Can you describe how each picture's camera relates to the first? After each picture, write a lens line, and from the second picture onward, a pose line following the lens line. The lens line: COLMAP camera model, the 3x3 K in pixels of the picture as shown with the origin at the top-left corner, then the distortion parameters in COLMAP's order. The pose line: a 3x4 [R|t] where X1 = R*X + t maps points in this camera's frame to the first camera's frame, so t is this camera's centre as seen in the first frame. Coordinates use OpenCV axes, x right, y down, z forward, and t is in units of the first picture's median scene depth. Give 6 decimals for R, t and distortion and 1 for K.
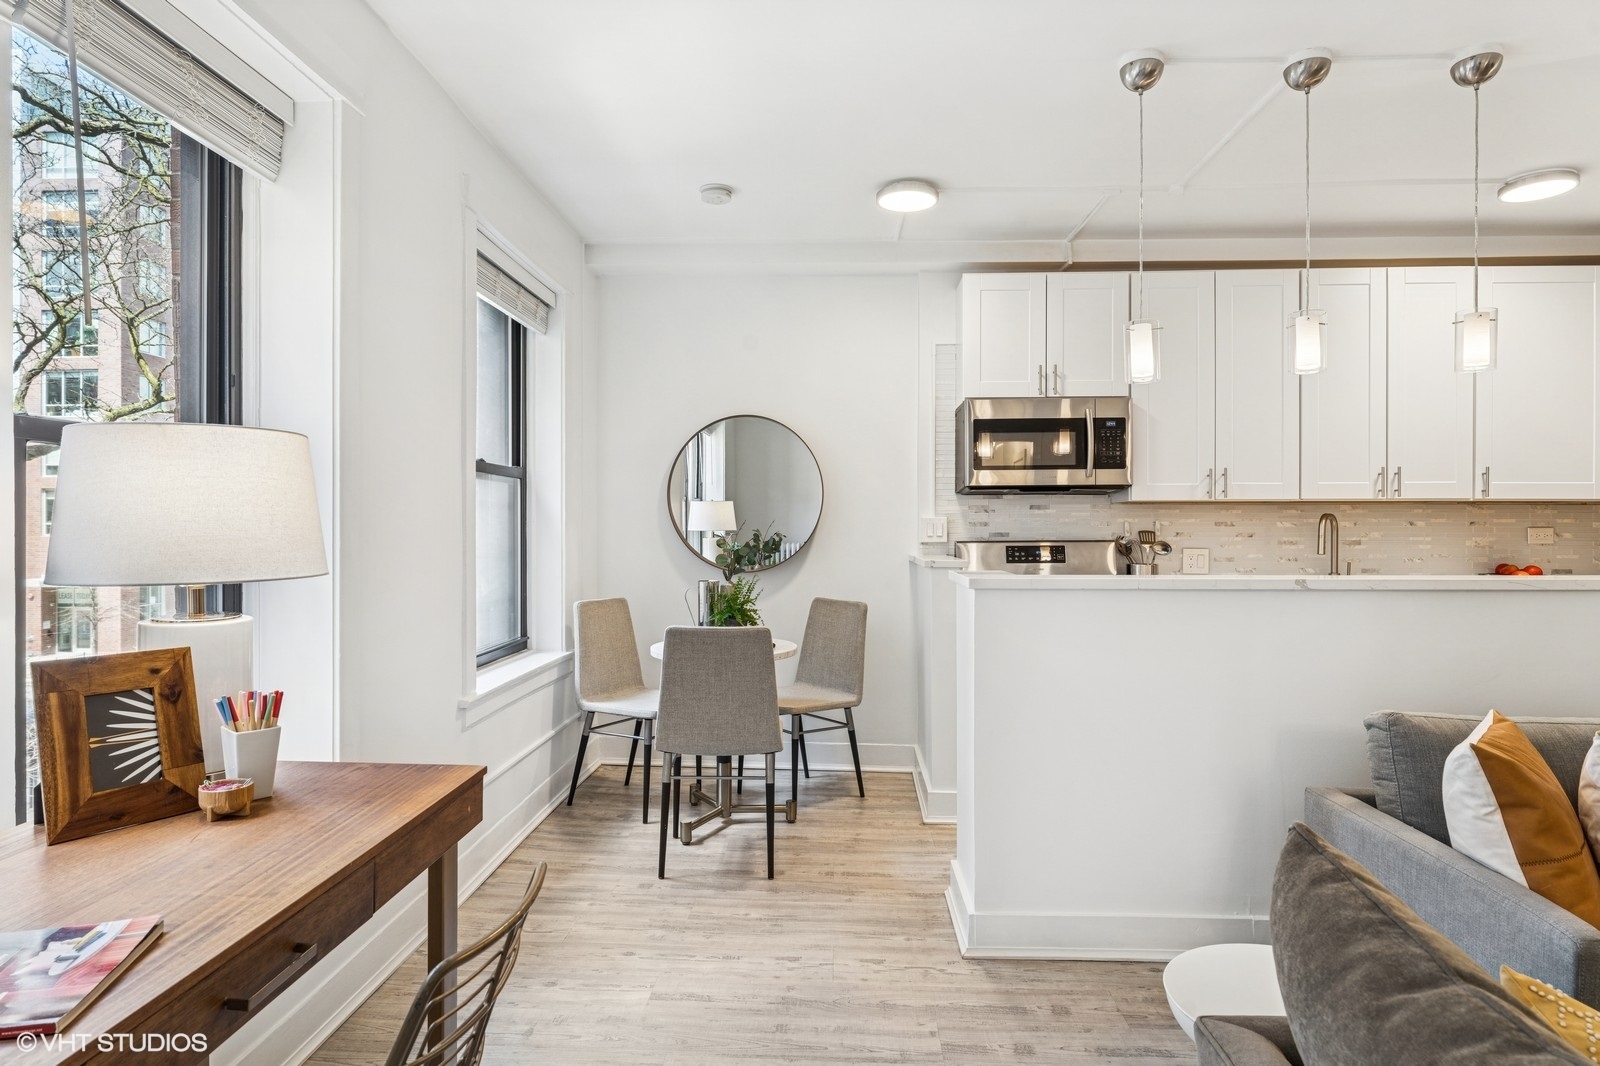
lens RADIAL K [[904.9, 0, 797.8], [0, 904.9, 529.6], [0, 0, 1]] dist [-0.004910, 0.000509]
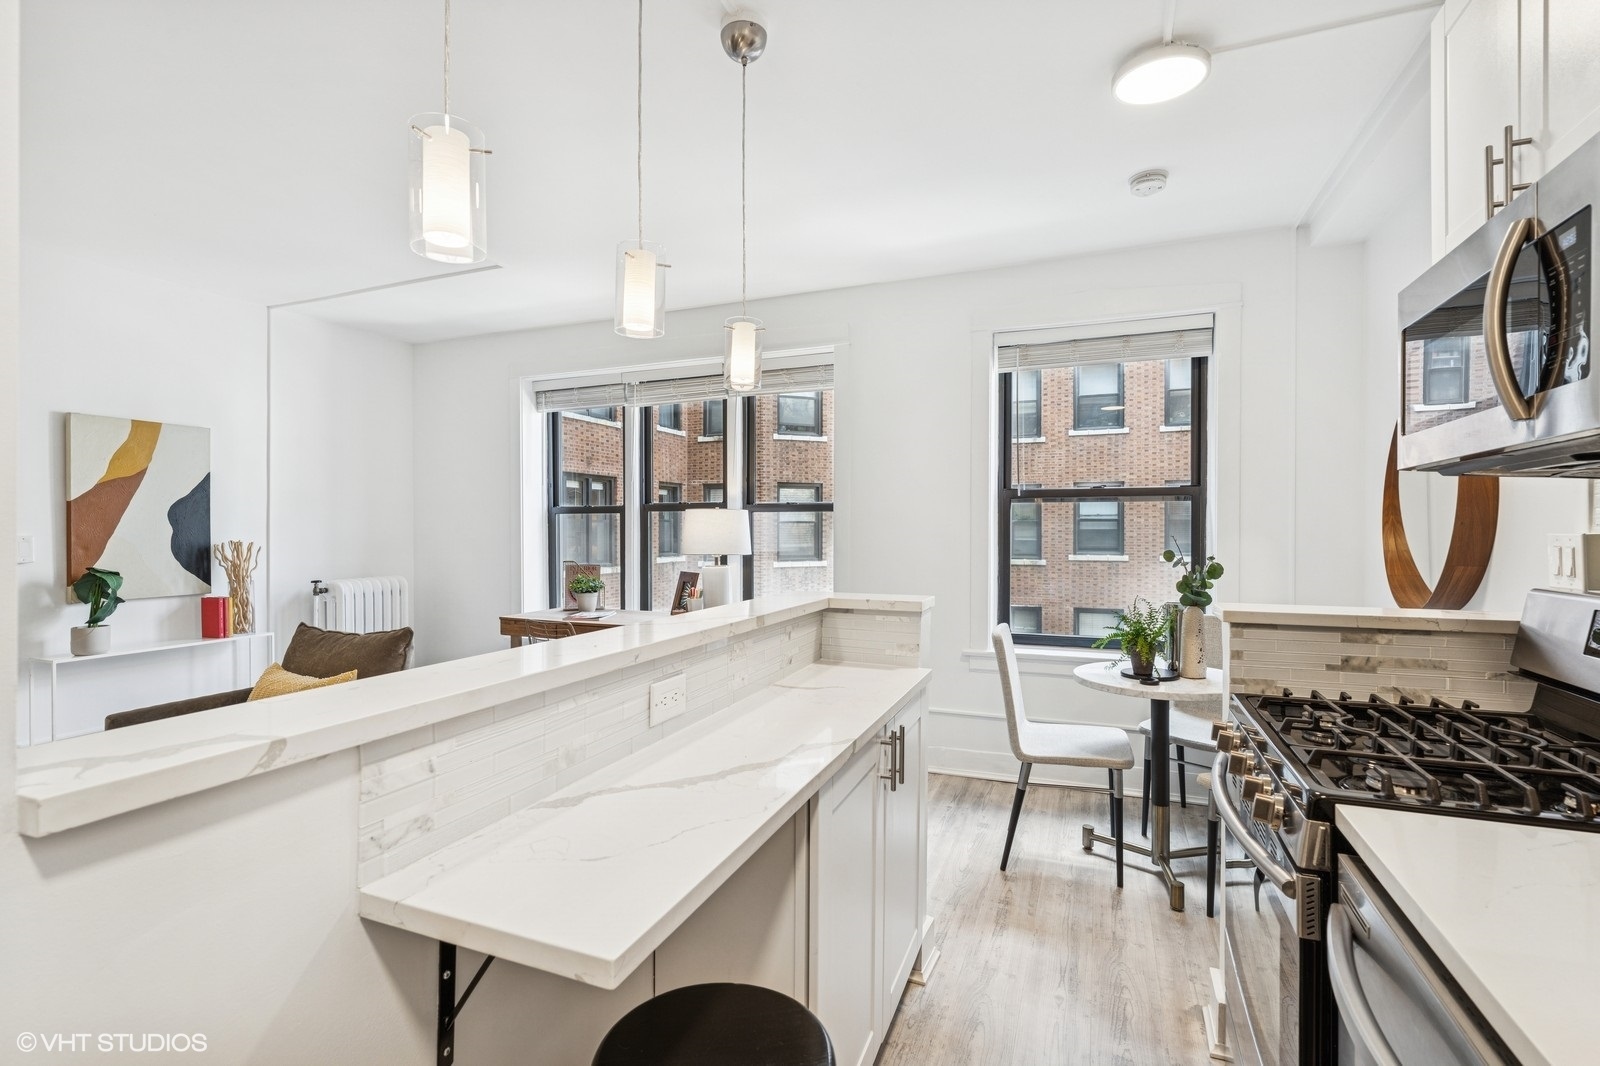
lens RADIAL K [[745.2, 0, 796.7], [0, 745.2, 531.1], [0, 0, 1]] dist [0.000739, -0.000179]
pose [[-0.336884, 0.004373, -0.941536, 0.683124], [-0.003170, 0.999978, 0.005779, -0.017733], [0.941541, 0.004932, -0.336863, 0.837041]]
